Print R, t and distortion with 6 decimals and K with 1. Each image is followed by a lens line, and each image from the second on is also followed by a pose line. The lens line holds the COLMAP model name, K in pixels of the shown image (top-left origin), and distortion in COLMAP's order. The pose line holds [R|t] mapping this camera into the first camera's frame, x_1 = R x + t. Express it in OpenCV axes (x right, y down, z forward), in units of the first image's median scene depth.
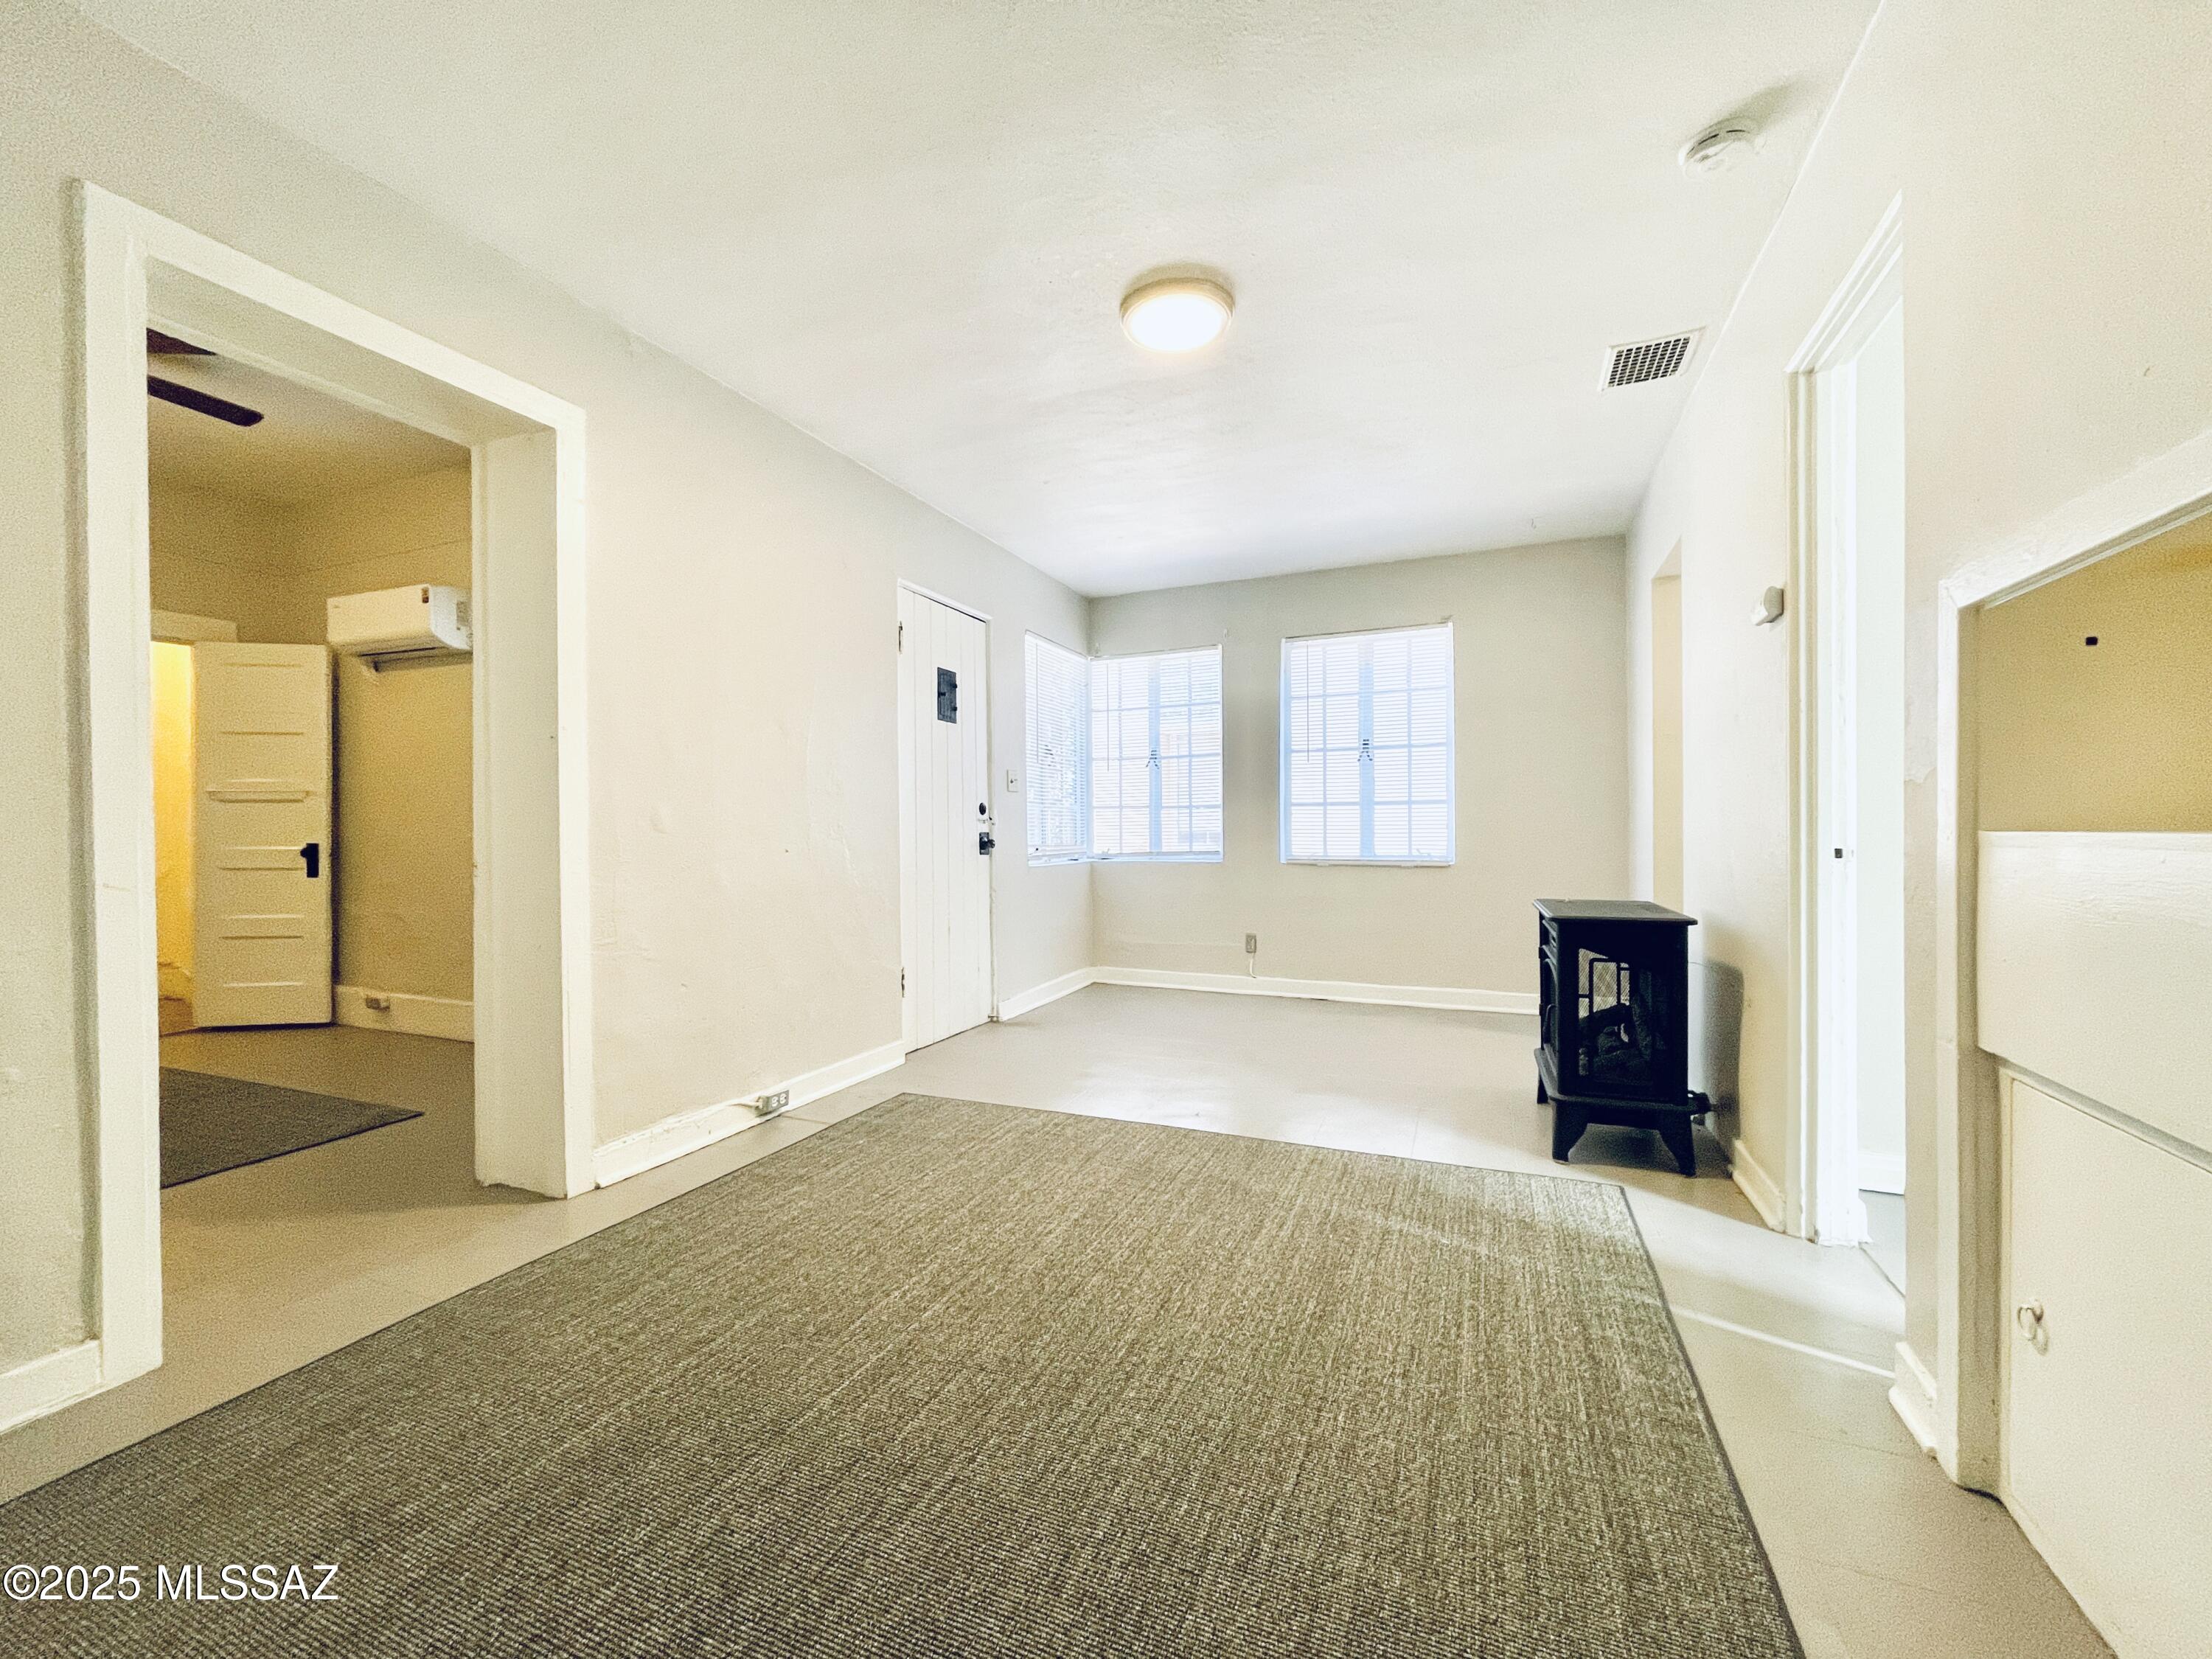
lens RADIAL K [[890.9, 0, 1117.3], [0, 890.9, 821.1], [0, 0, 1]] dist [0.000637, 0.000062]
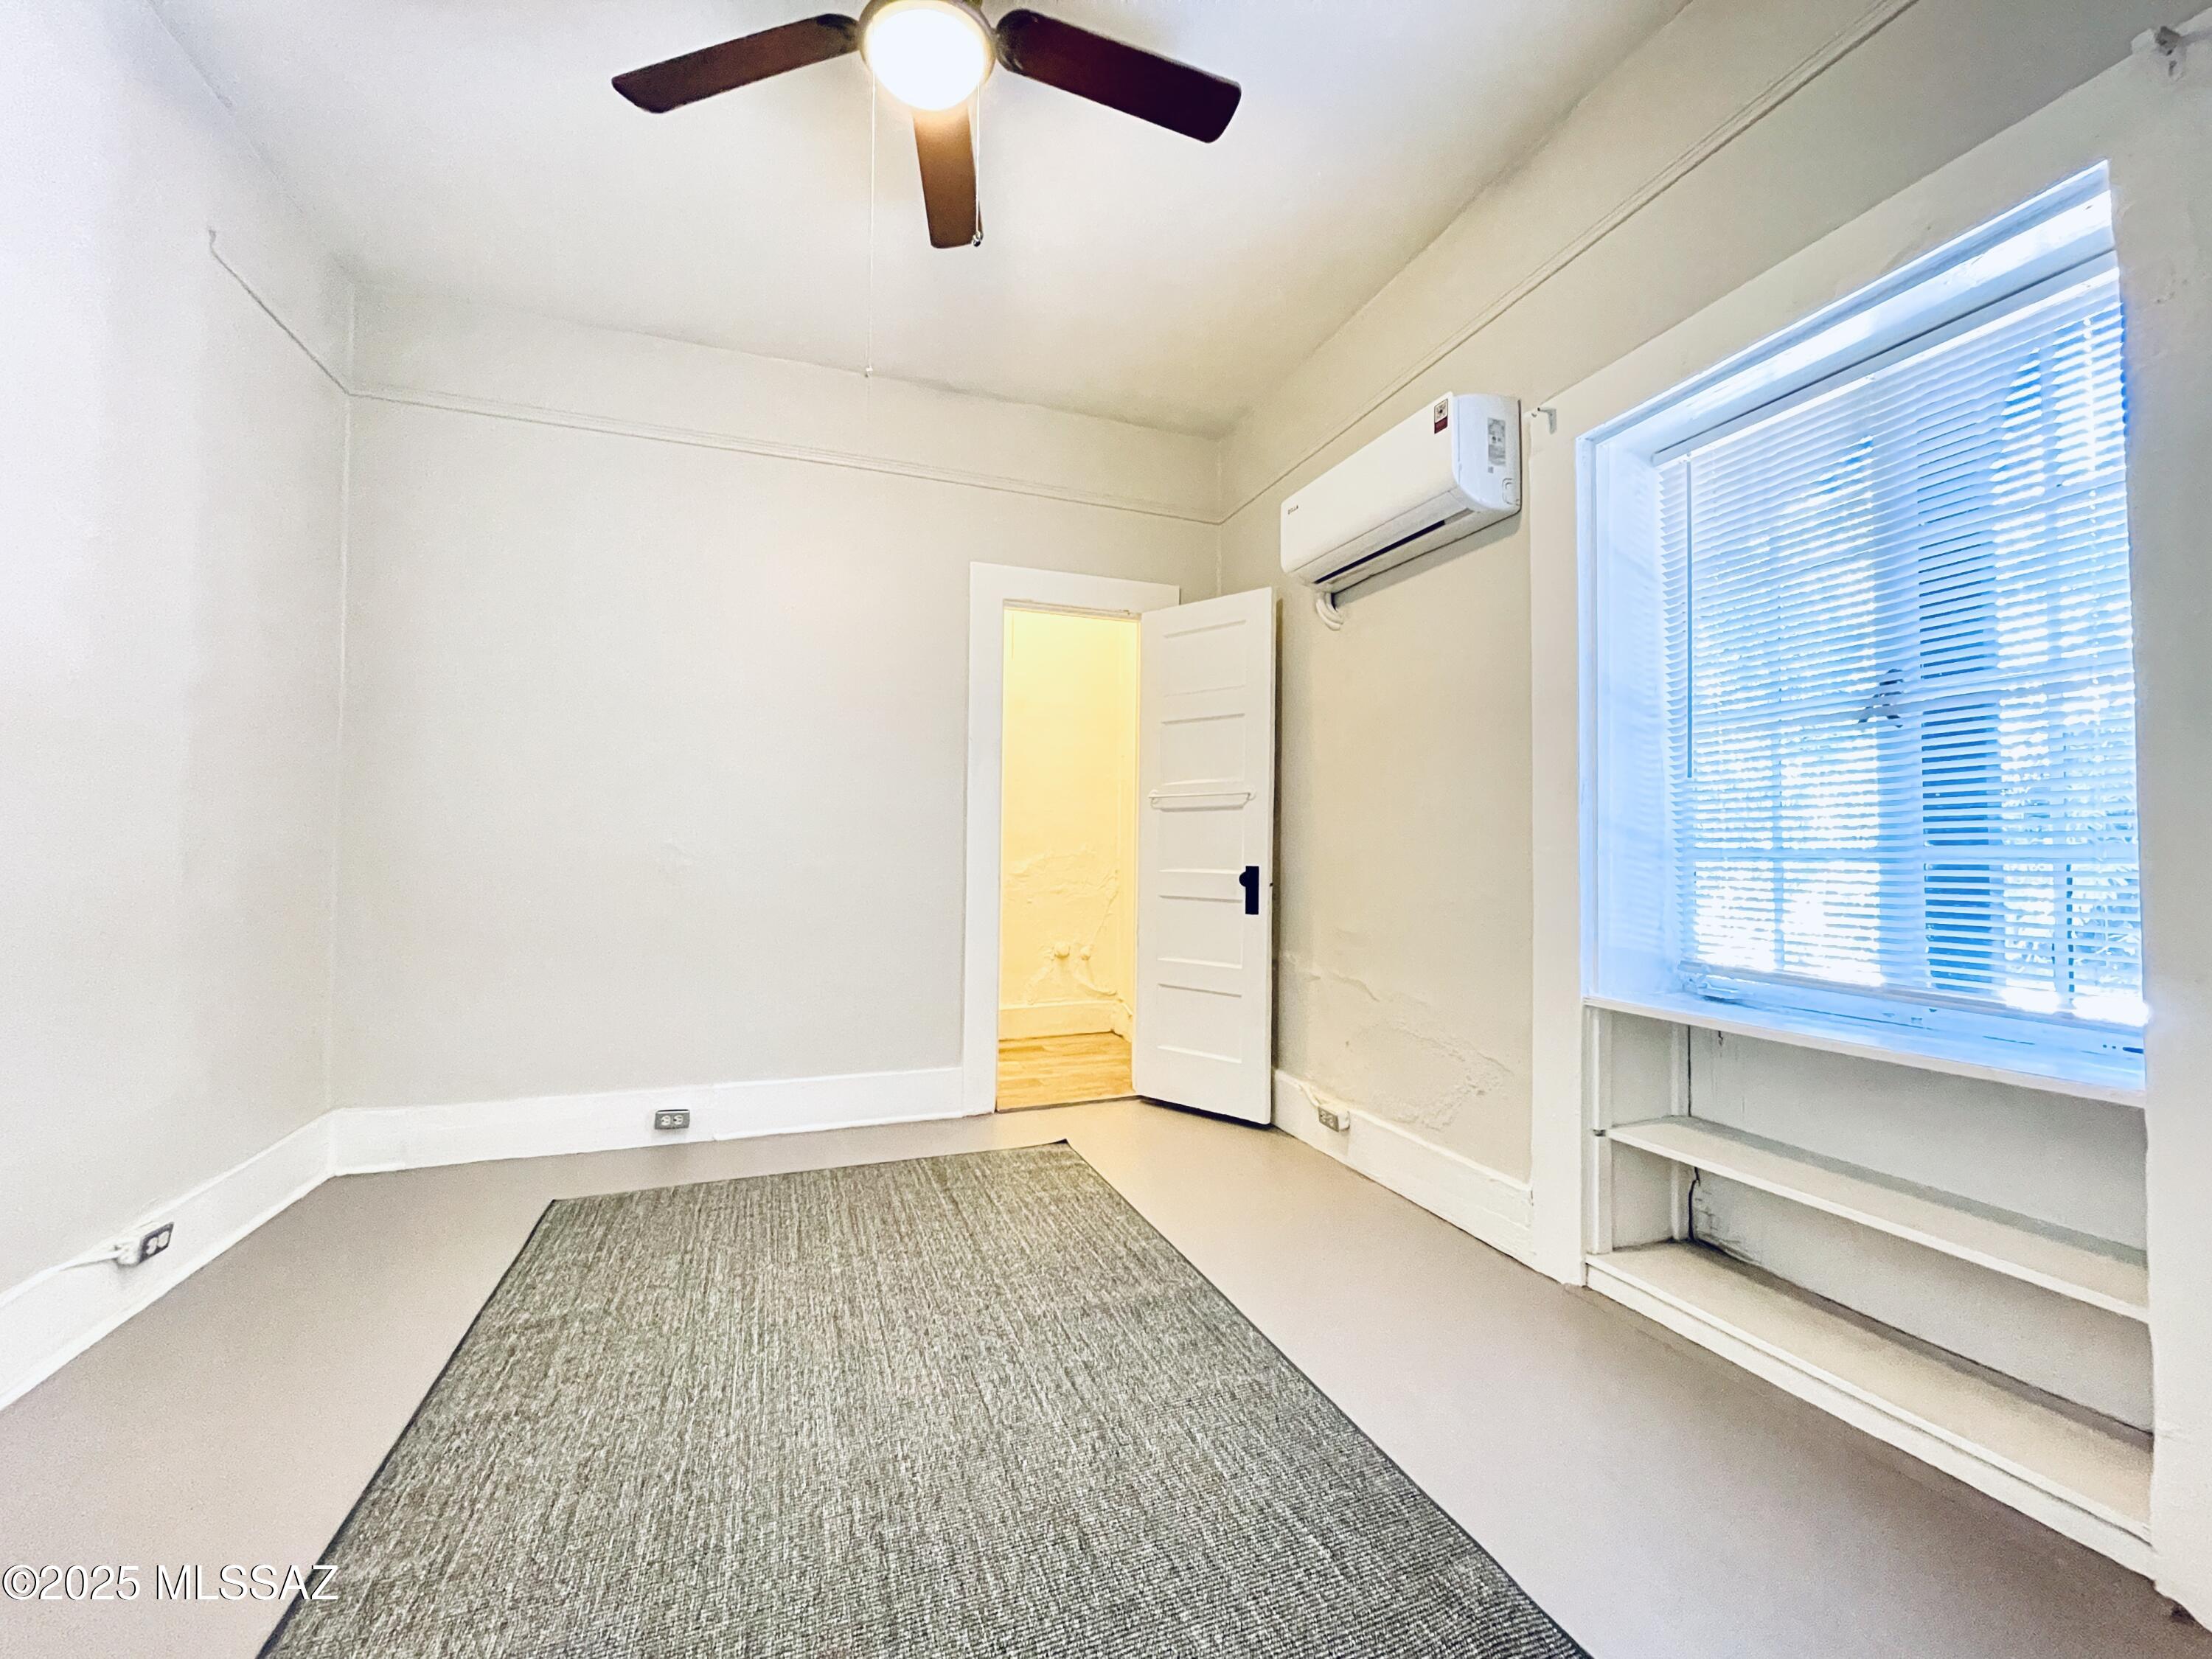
lens RADIAL K [[890.9, 0, 1106.2], [0, 890.9, 834.2], [0, 0, 1]] dist [0.000637, 0.000062]
pose [[0.677643, 0.000424, -0.735391, -0.461507], [-0.012549, 0.999861, -0.010988, 0.008591], [0.735284, 0.016674, 0.677554, 0.434501]]
